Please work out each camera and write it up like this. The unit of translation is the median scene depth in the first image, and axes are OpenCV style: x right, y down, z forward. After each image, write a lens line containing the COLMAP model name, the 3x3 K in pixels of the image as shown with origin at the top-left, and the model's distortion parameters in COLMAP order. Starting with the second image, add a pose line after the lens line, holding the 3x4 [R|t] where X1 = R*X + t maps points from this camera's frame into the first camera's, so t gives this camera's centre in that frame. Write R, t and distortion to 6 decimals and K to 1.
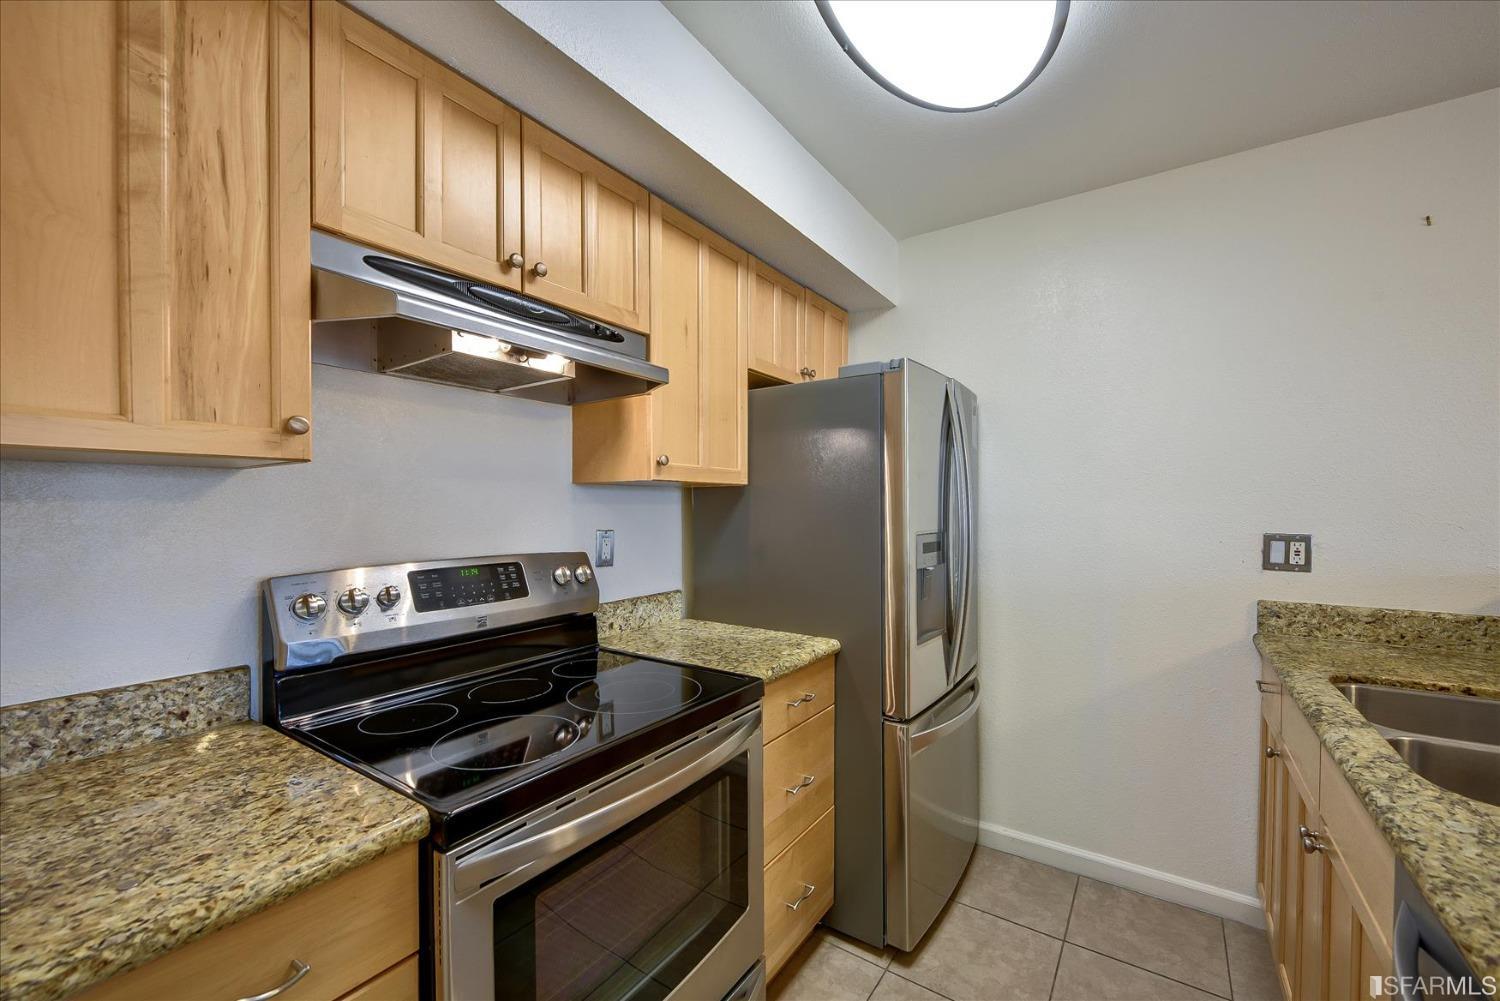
lens RADIAL K [[592.3, 0, 764.0], [0, 592.3, 514.3], [0, 0, 1]] dist [0.012616, -0.002163]
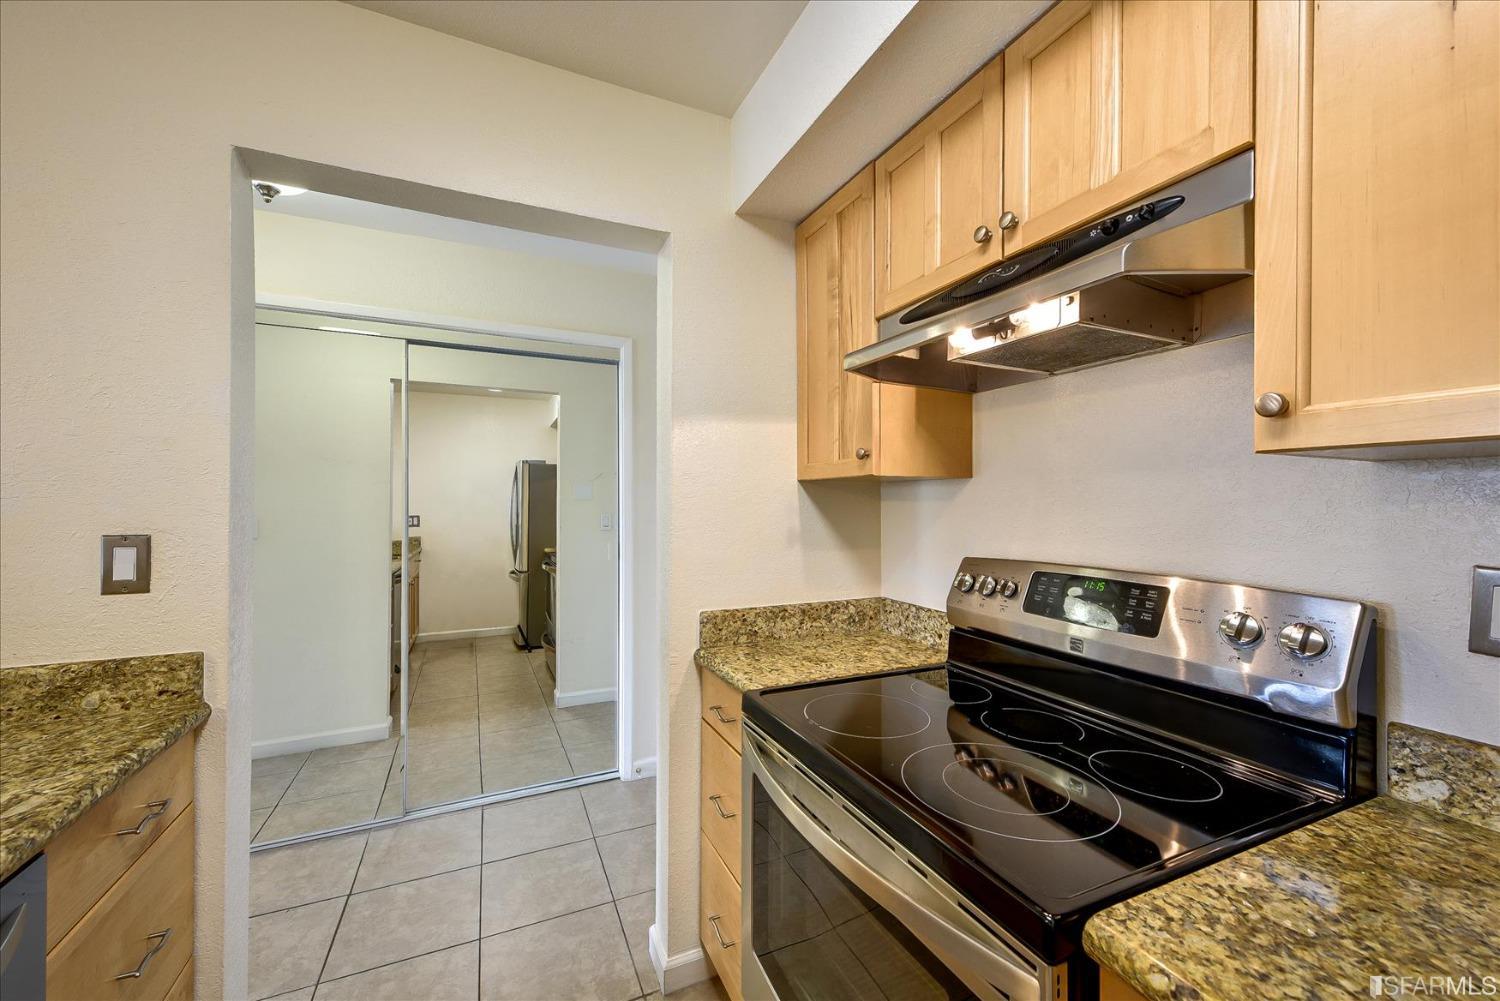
lens RADIAL K [[592.3, 0, 744.4], [0, 592.3, 489.0], [0, 0, 1]] dist [0.012616, -0.002163]
pose [[-0.541725, -0.017738, -0.840369, 0.376500], [-0.013602, 0.999831, -0.012336, -0.016000], [0.840446, 0.004748, -0.541875, 0.837309]]
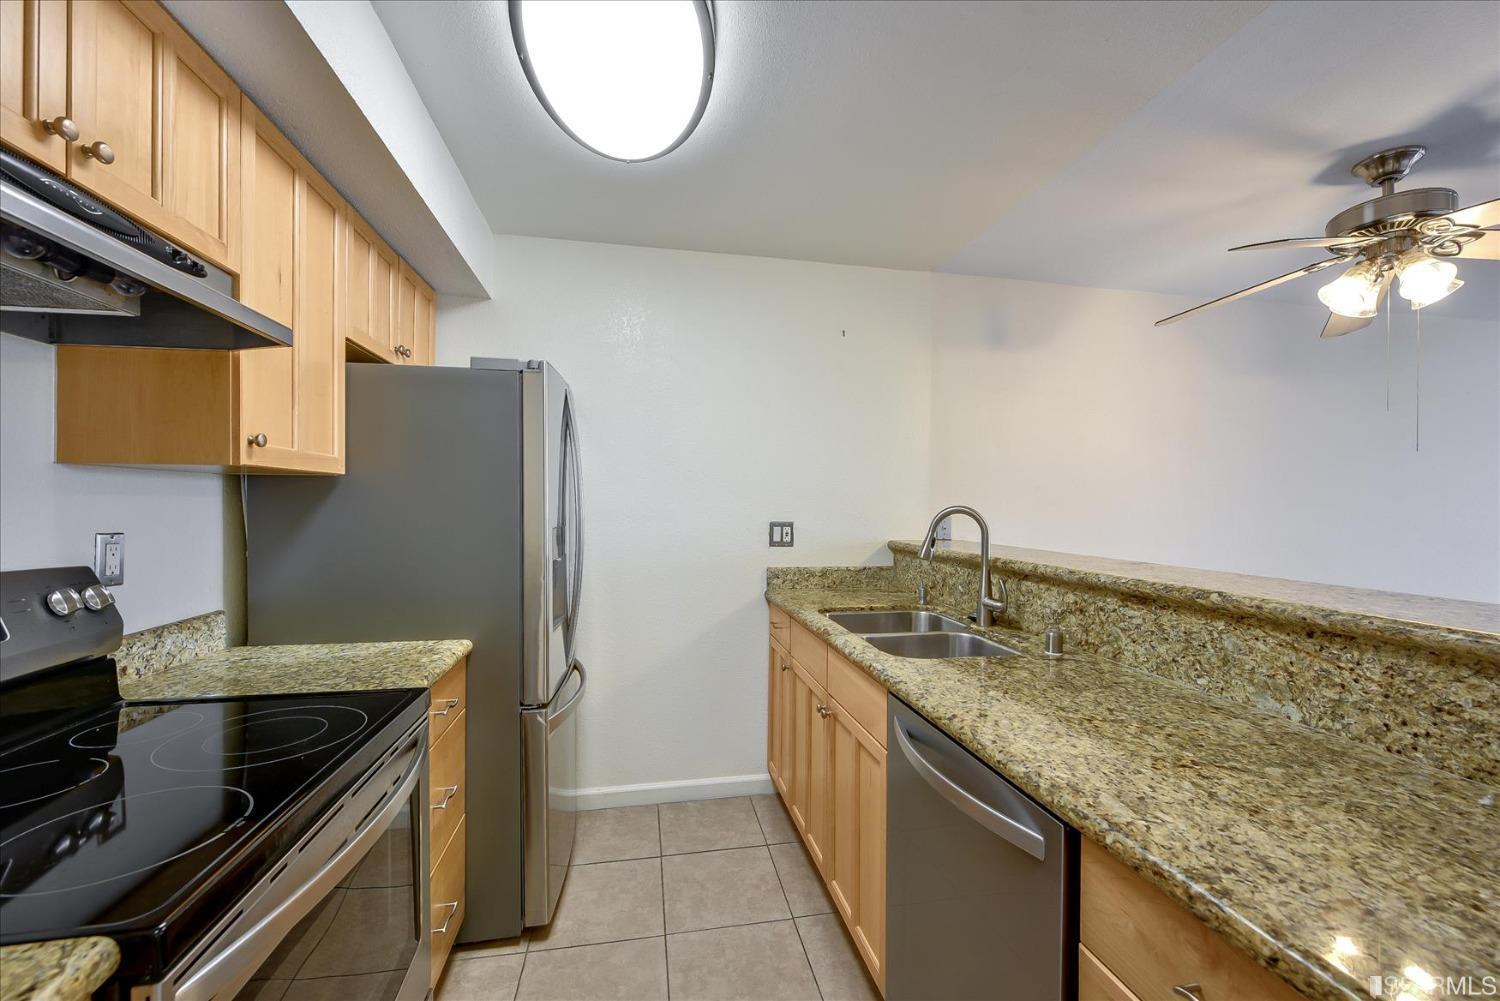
lens RADIAL K [[592.3, 0, 738.4], [0, 592.3, 505.4], [0, 0, 1]] dist [0.012616, -0.002163]
pose [[0.727226, 0.002493, 0.686393, -0.233282], [0.002981, 0.999973, -0.006790, 0.001866], [-0.686391, 0.006984, 0.727199, -0.002505]]
